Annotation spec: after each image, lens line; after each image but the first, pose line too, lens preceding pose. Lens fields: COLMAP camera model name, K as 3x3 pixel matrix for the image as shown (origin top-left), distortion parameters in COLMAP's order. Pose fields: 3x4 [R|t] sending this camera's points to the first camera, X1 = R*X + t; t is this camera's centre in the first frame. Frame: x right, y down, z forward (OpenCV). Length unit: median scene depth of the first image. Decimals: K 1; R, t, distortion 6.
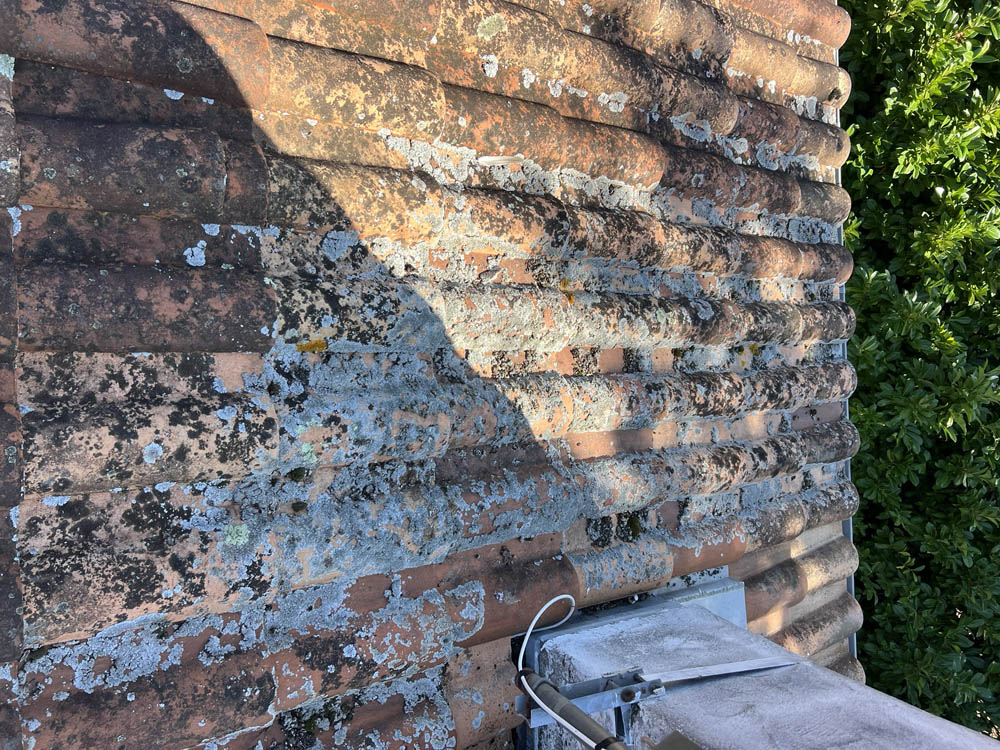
lens RADIAL K [[776.2, 0, 500.0], [0, 776.2, 375.0], [0, 0, 1]] dist [0.048970, -0.054663]
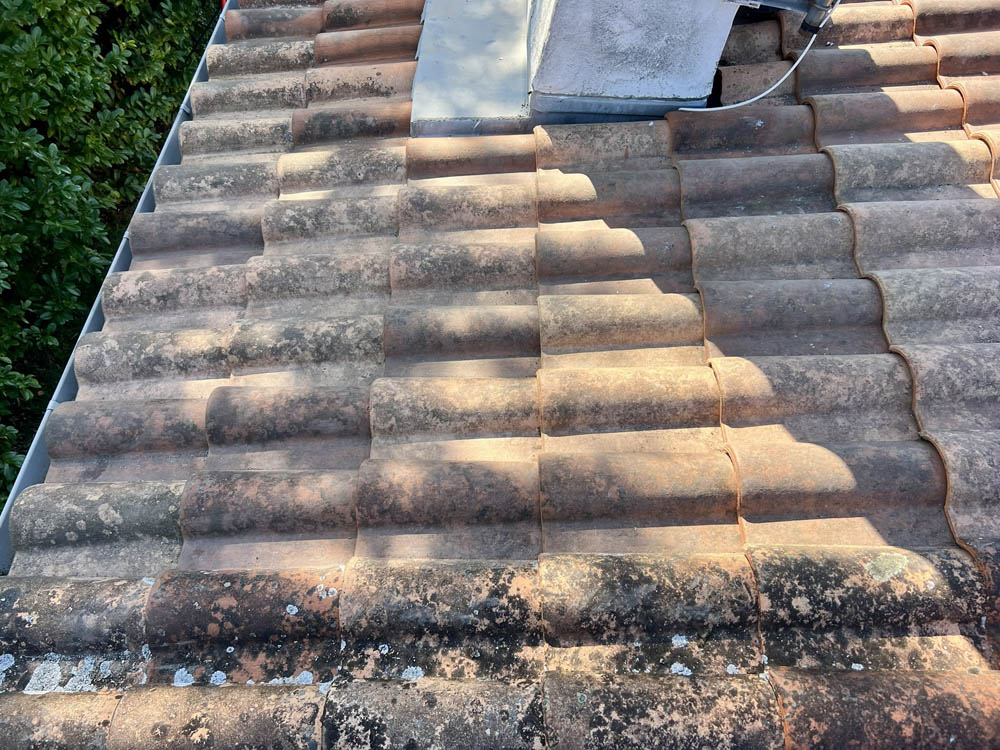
lens RADIAL K [[776.2, 0, 500.0], [0, 776.2, 375.0], [0, 0, 1]] dist [0.048970, -0.054663]
pose [[-0.821521, -0.369711, -0.434071, 0.786557], [0.027969, -0.786502, 0.616954, -0.865163], [-0.569493, 0.494700, 0.656468, 0.667282]]
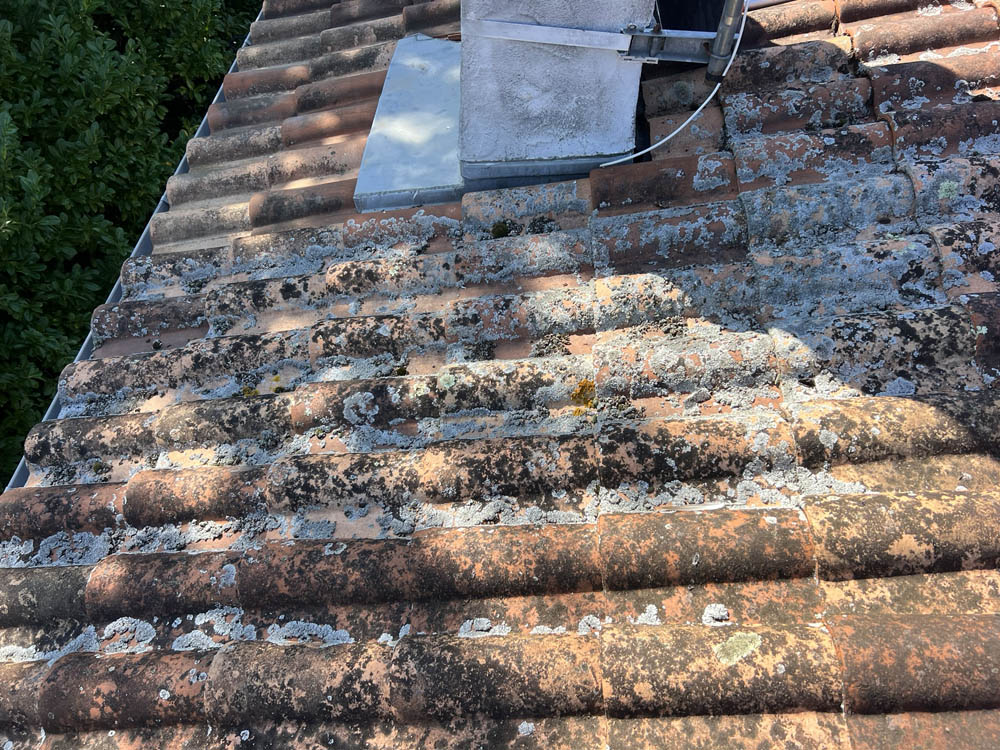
lens RADIAL K [[776.2, 0, 500.0], [0, 776.2, 375.0], [0, 0, 1]] dist [0.048970, -0.054663]
pose [[-0.887256, -0.344442, -0.306817, 0.550995], [0.070294, -0.758340, 0.648057, -0.815126], [-0.455890, 0.553425, 0.697054, 0.487301]]
